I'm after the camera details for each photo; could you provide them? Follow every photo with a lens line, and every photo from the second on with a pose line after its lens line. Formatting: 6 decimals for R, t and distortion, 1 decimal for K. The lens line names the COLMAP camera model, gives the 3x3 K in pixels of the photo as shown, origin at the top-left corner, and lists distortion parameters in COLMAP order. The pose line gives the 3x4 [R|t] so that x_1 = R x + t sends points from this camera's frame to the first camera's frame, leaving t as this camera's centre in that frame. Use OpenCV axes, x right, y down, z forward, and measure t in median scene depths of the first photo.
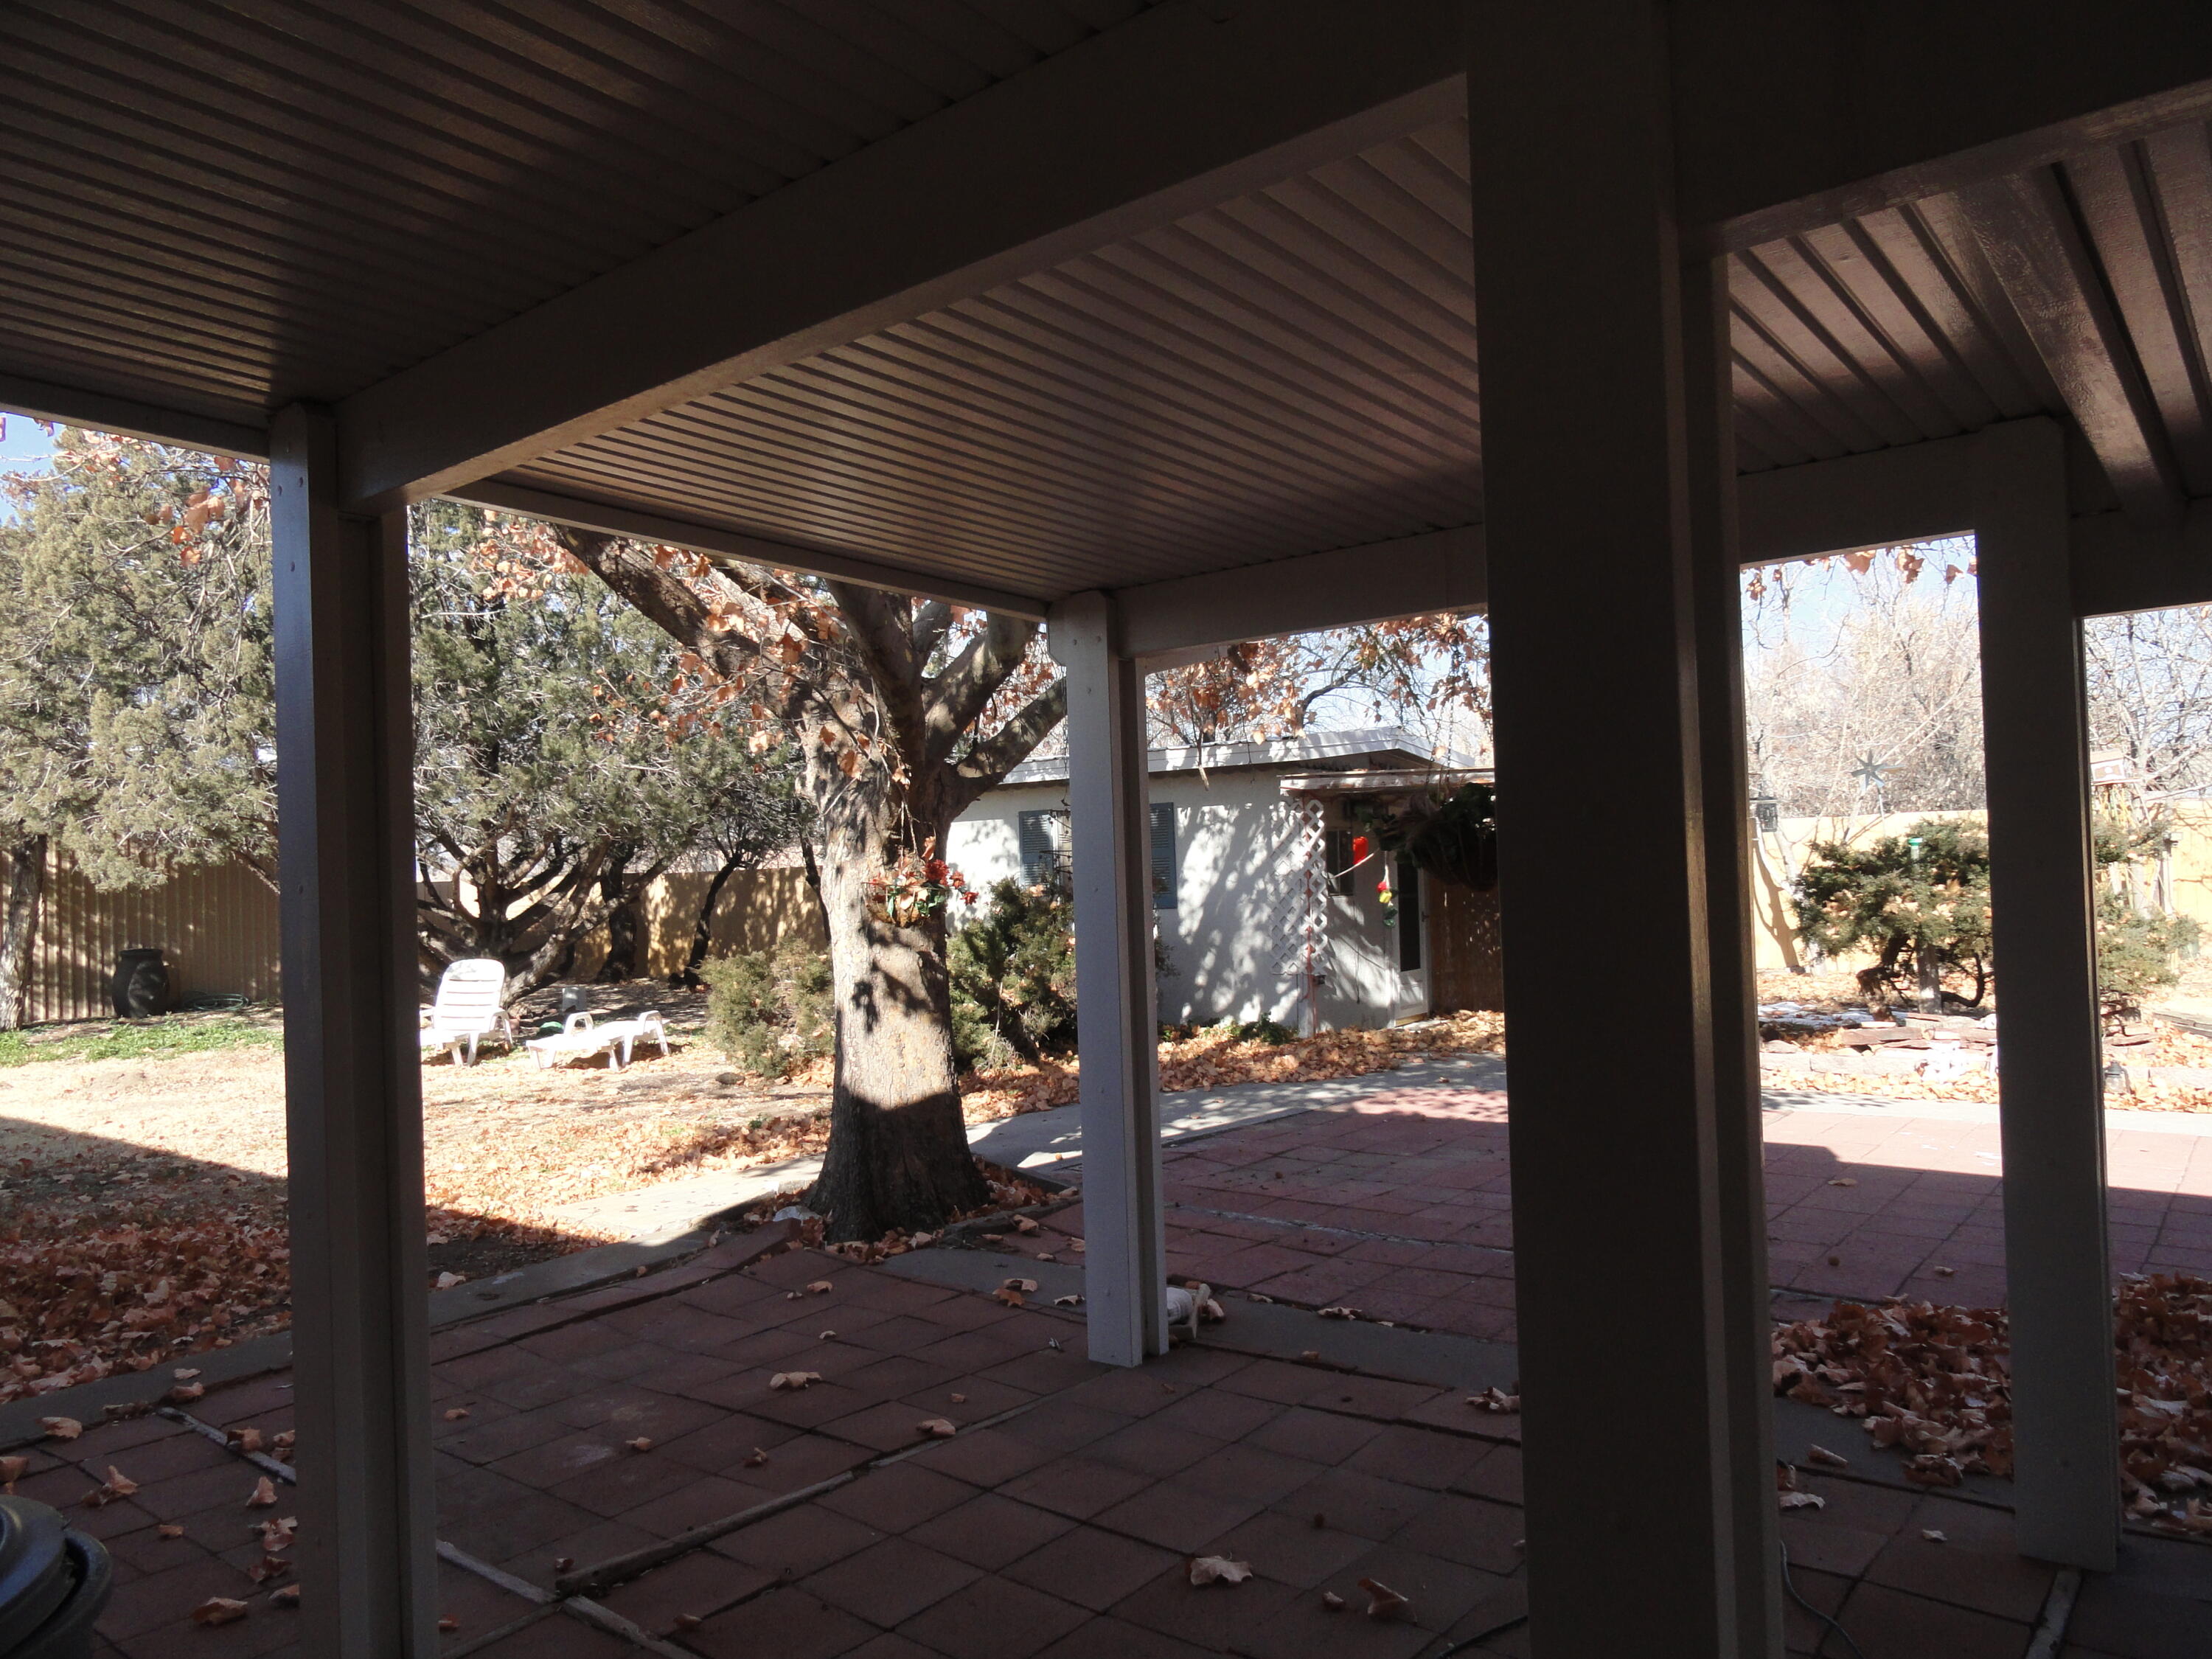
lens RADIAL K [[1538.1, 0, 1106.8], [0, 1538.1, 834.2], [0, 0, 1]] dist [-0.004249, 0.003292]
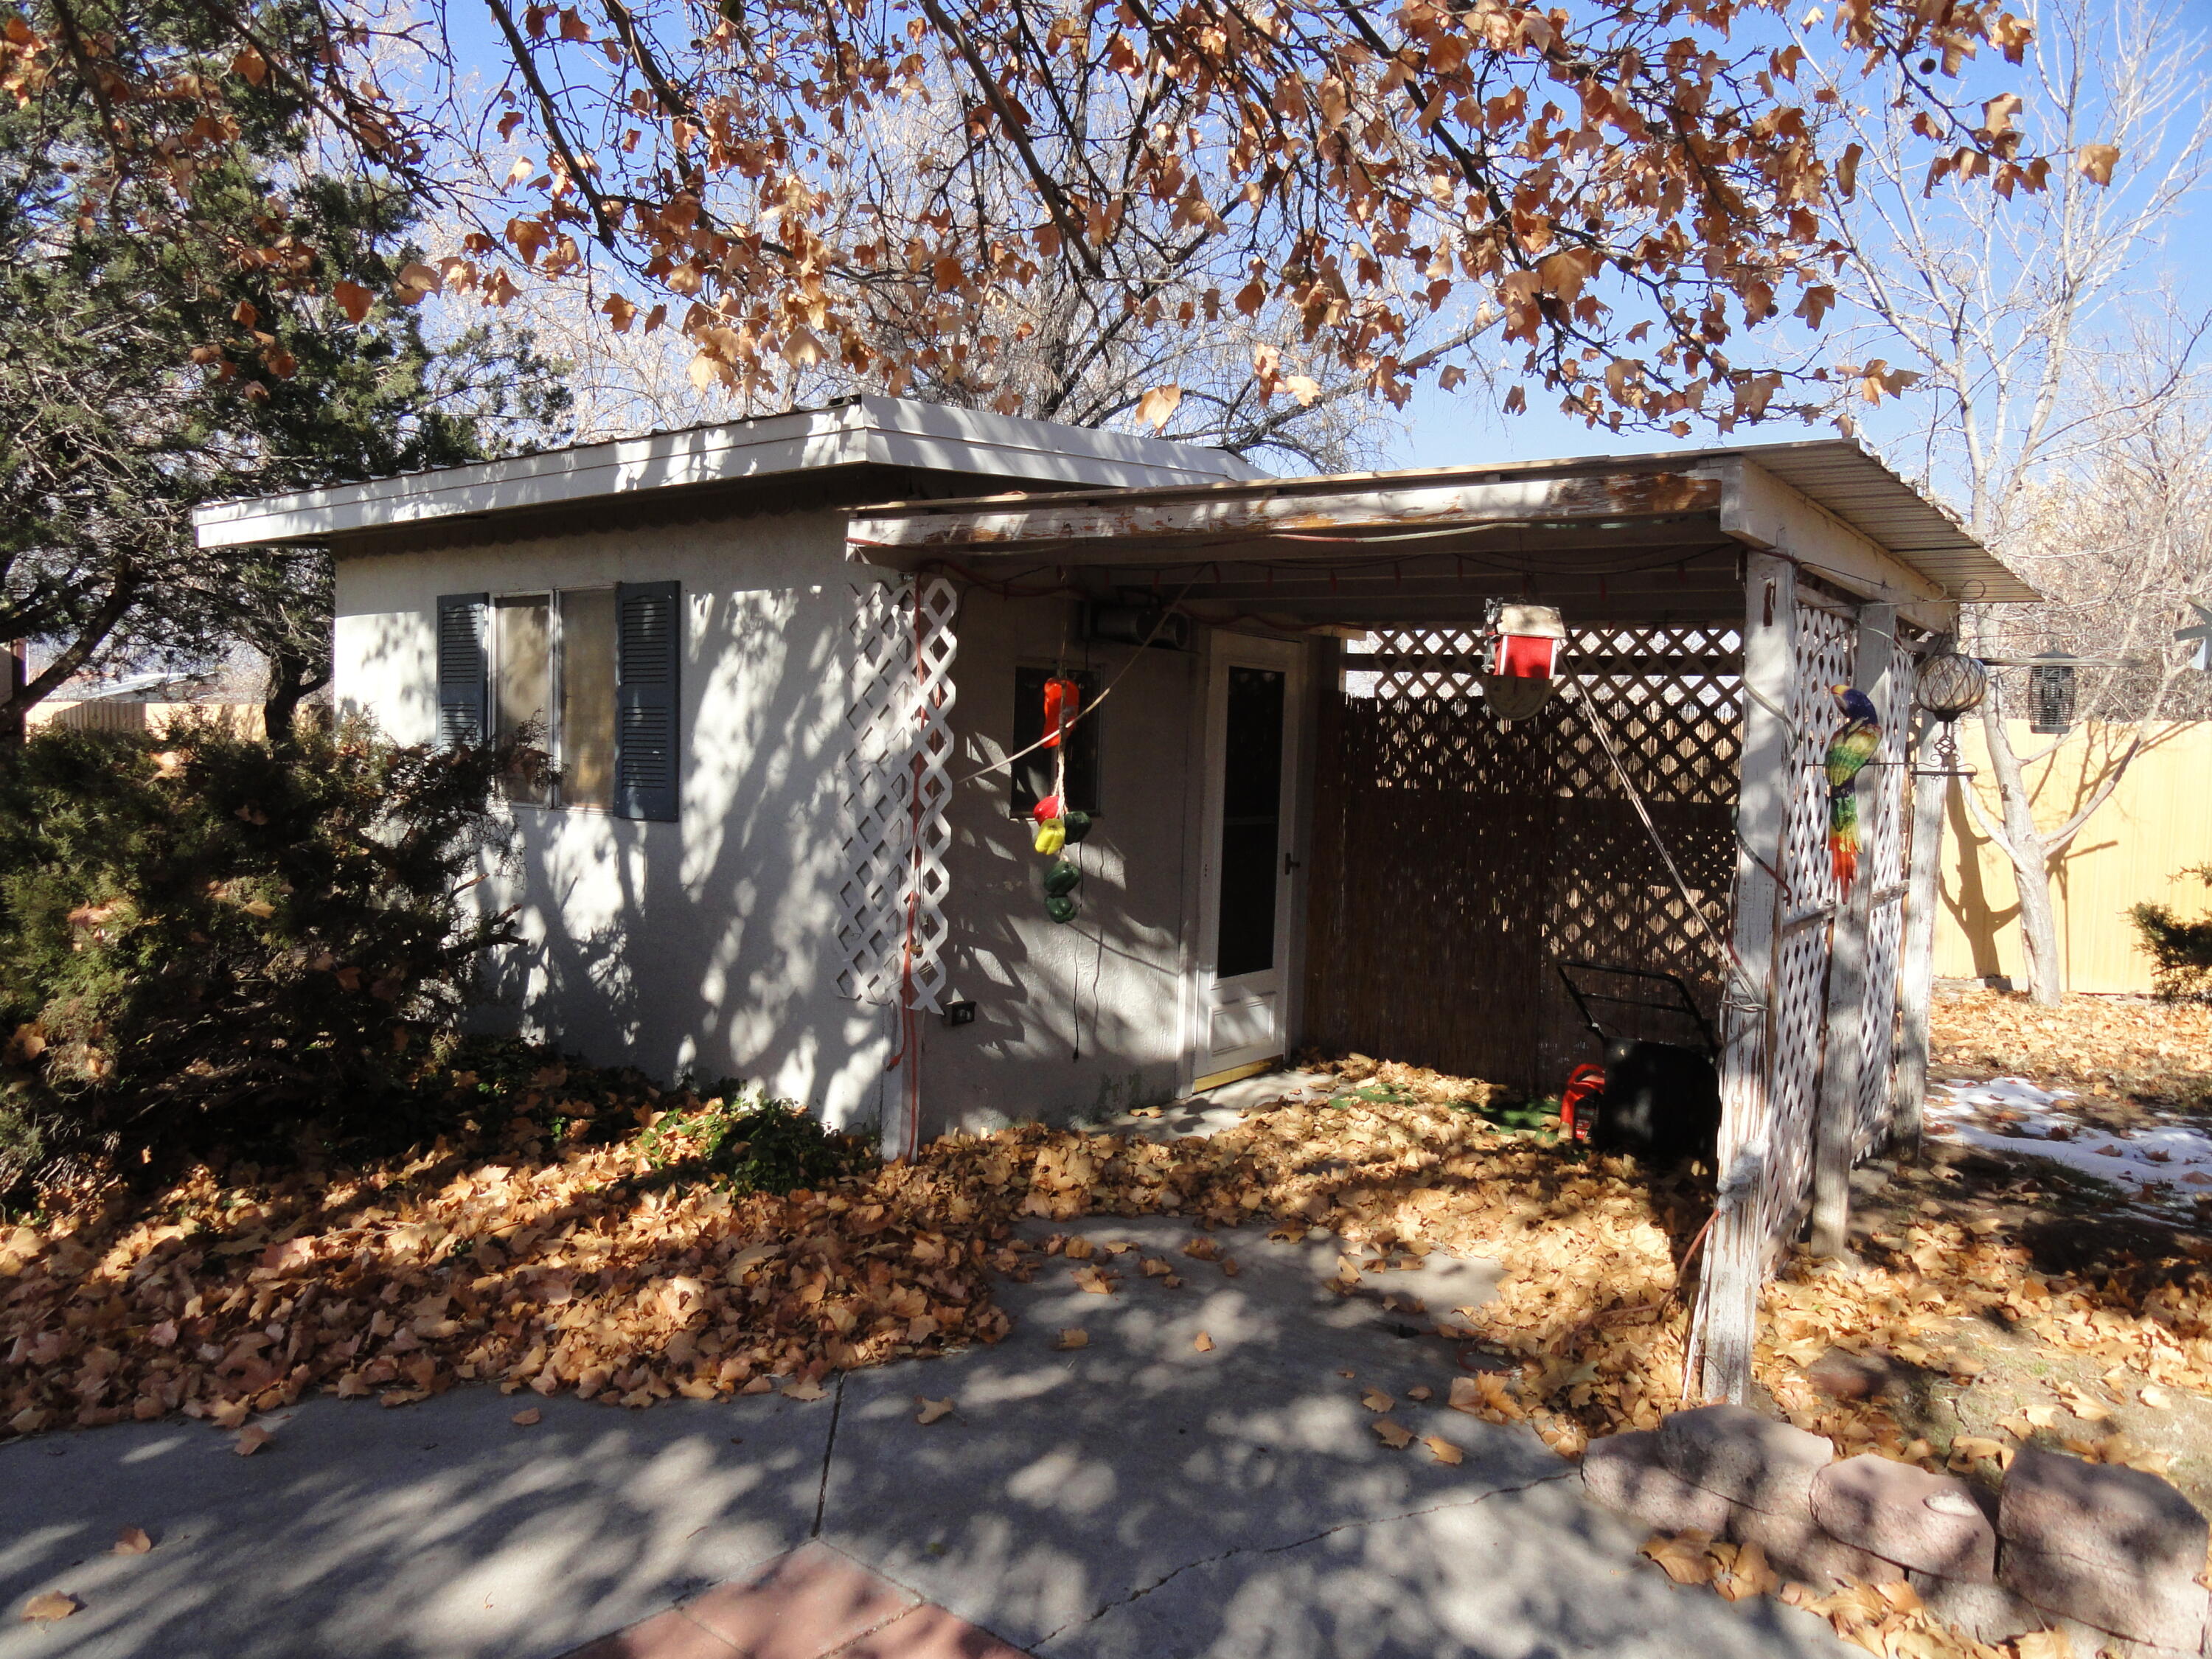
lens RADIAL K [[1538.1, 0, 1104.5], [0, 1538.1, 826.8], [0, 0, 1]] dist [-0.004249, 0.003292]
pose [[0.996590, 0.066207, -0.049252, 0.196027], [-0.062378, 0.995186, 0.075594, 0.008737], [0.054020, -0.072264, 0.995922, 0.585661]]
